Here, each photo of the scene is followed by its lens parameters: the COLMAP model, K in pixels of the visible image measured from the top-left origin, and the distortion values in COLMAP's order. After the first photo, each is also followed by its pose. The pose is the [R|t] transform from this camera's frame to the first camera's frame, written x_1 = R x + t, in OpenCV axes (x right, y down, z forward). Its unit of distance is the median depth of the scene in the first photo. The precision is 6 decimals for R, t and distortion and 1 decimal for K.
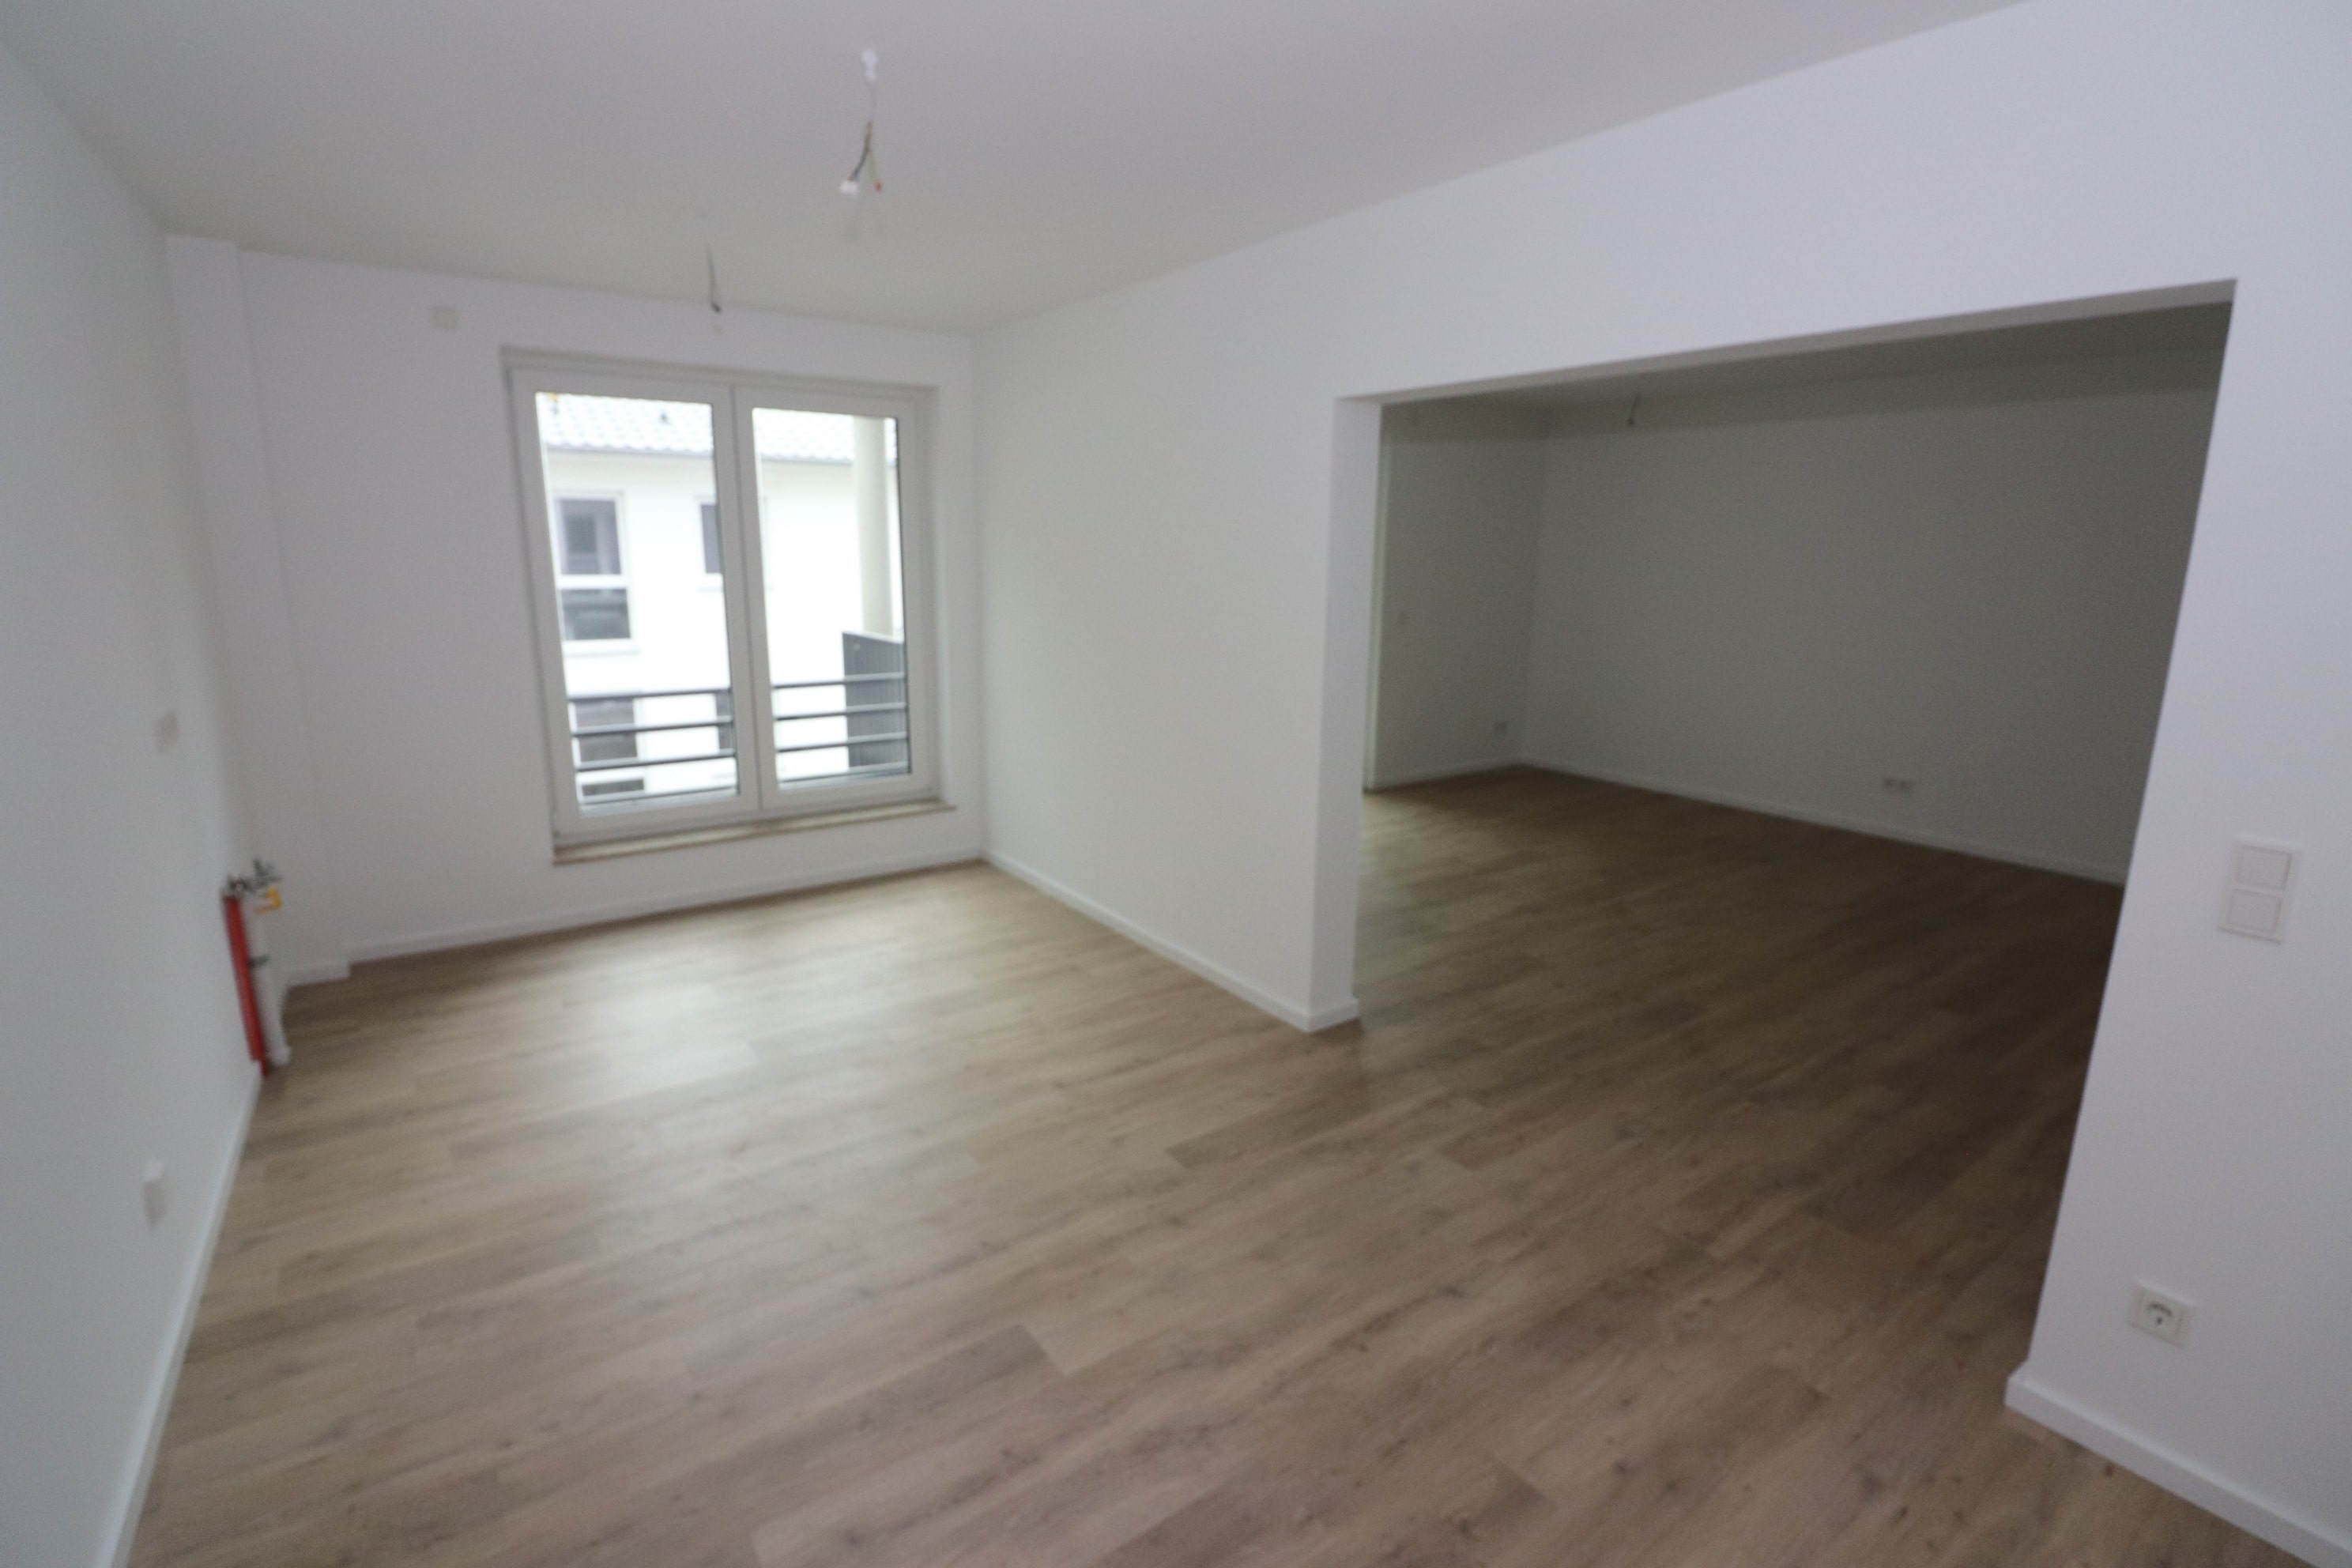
lens RADIAL K [[1086.5, 0, 1120.3], [0, 1086.5, 818.4], [0, 0, 1]] dist [-0.013462, -0.005720]
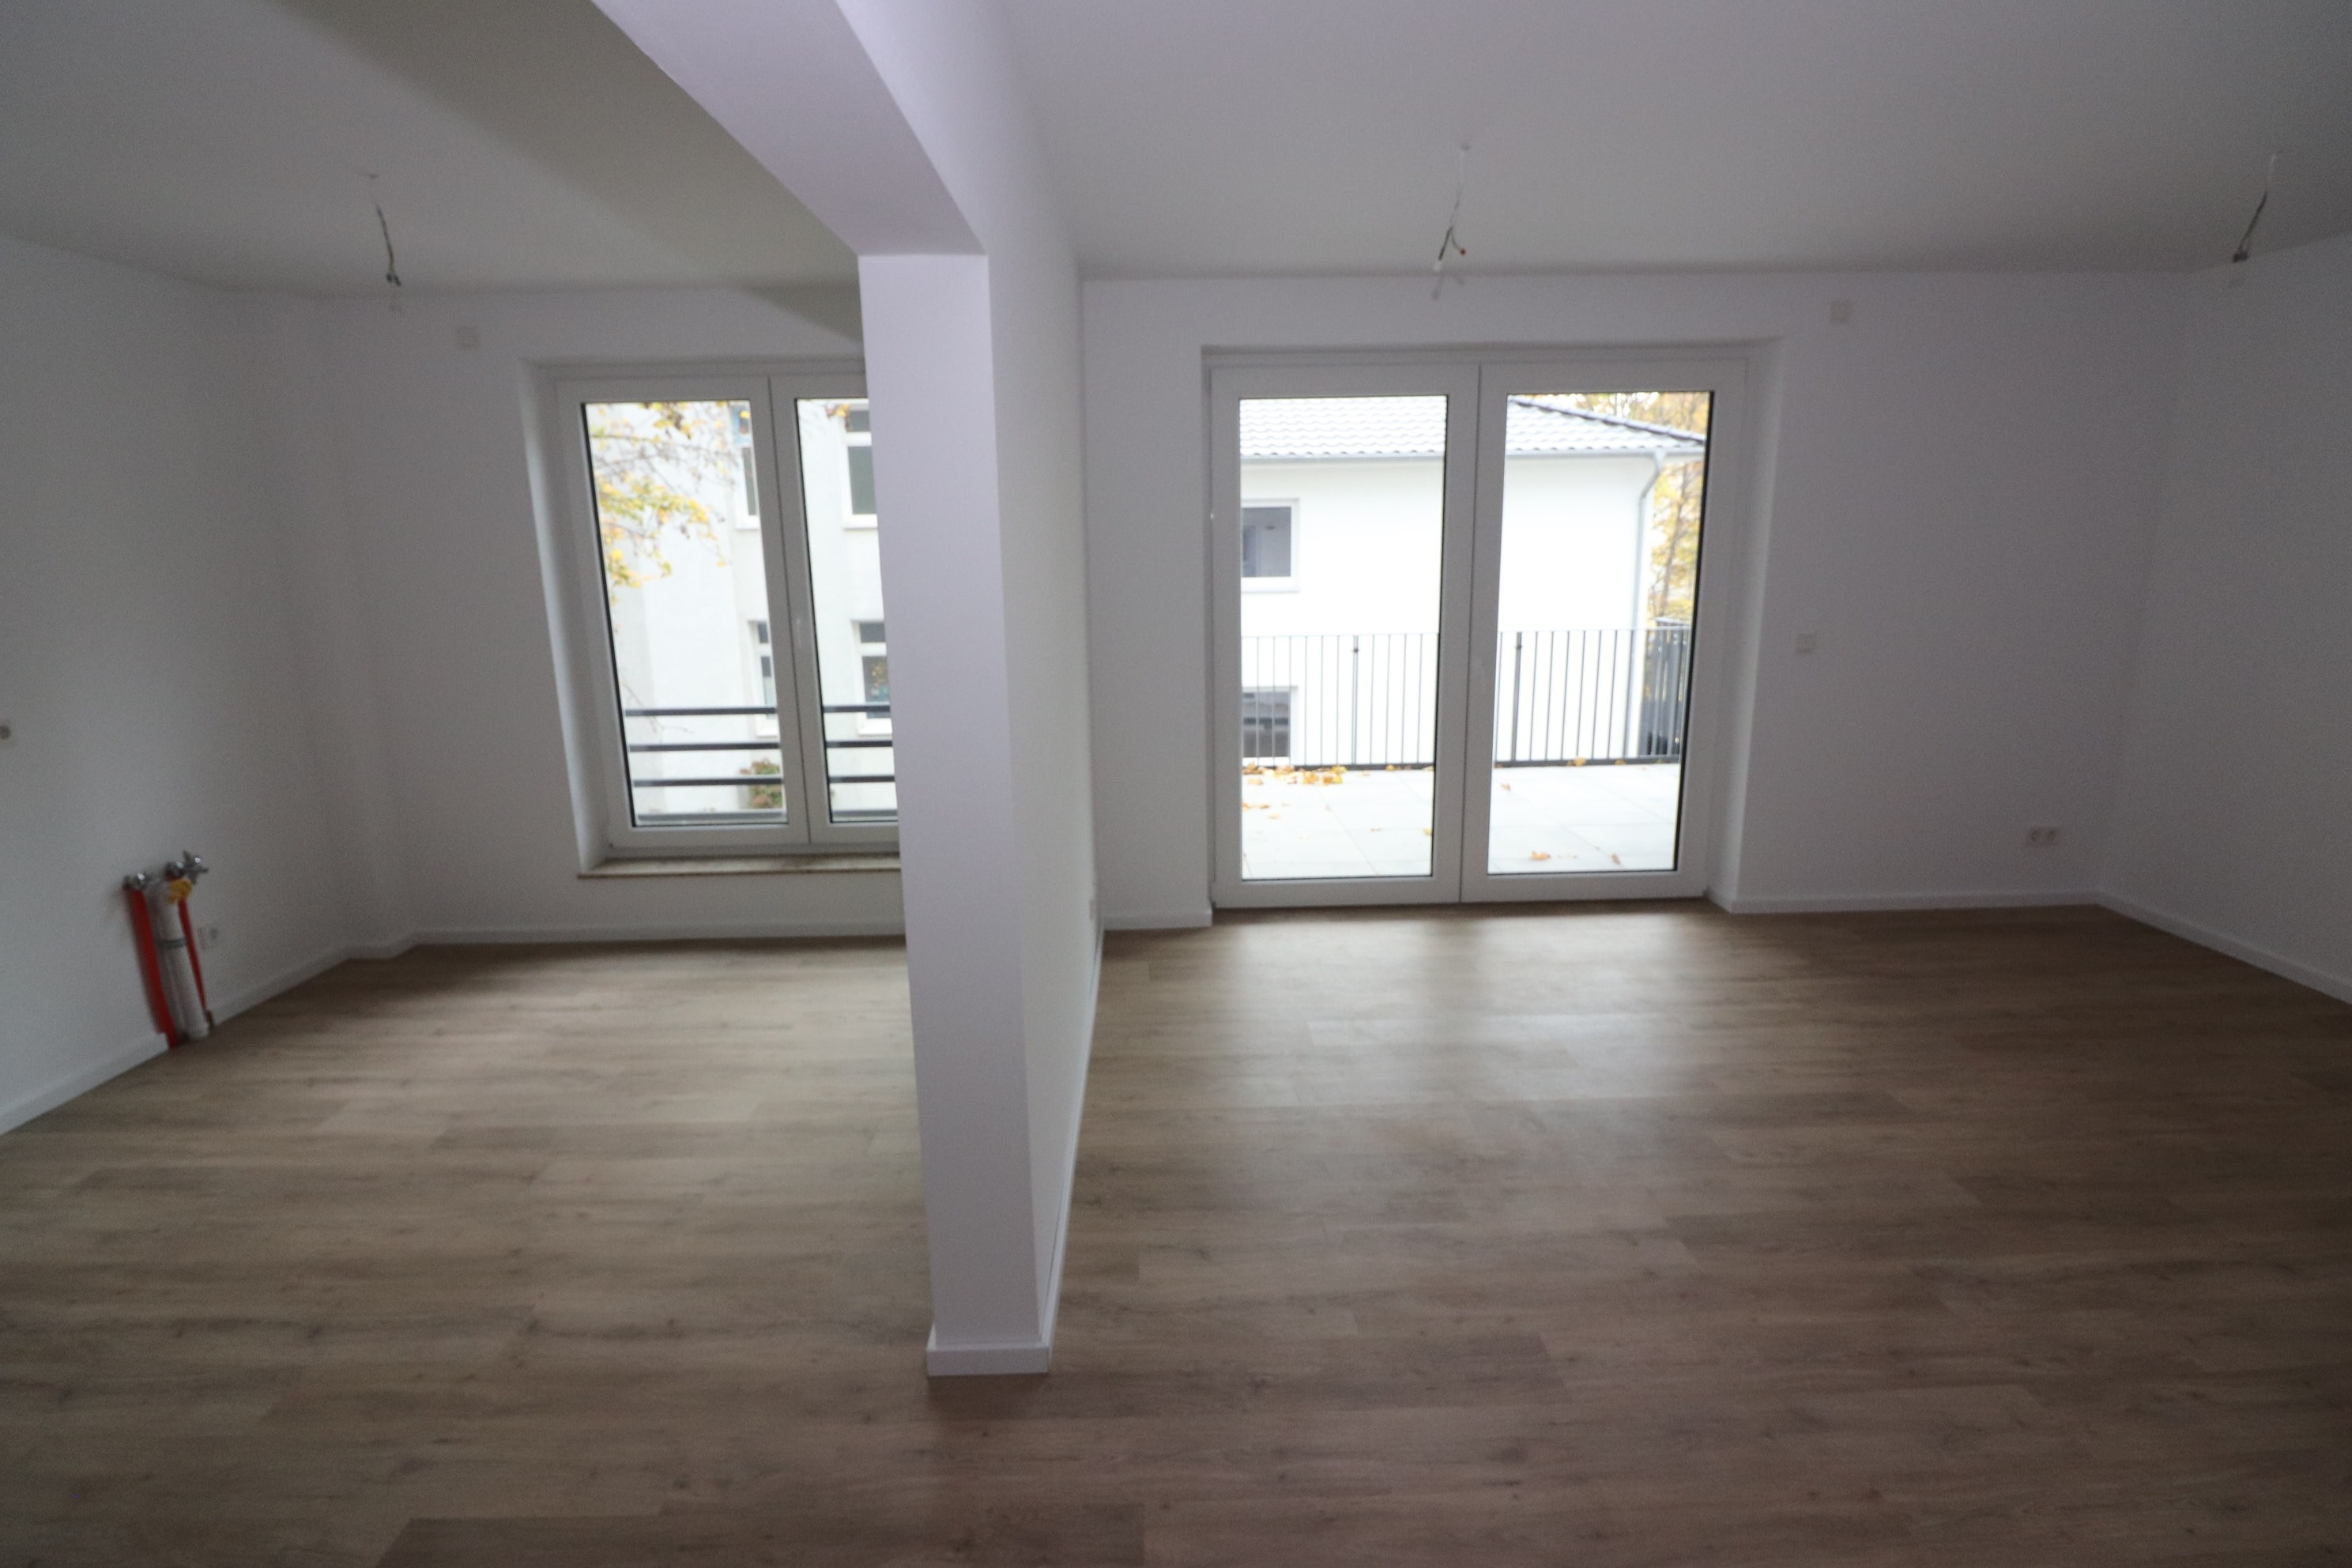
lens RADIAL K [[1086.5, 0, 1177.1], [0, 1086.5, 775.2], [0, 0, 1]] dist [-0.013462, -0.005720]
pose [[0.833843, 0.091728, -0.544327, 0.410895], [-0.110342, 0.993893, -0.001543, -0.096670], [0.540861, 0.061349, 0.838871, 0.411874]]
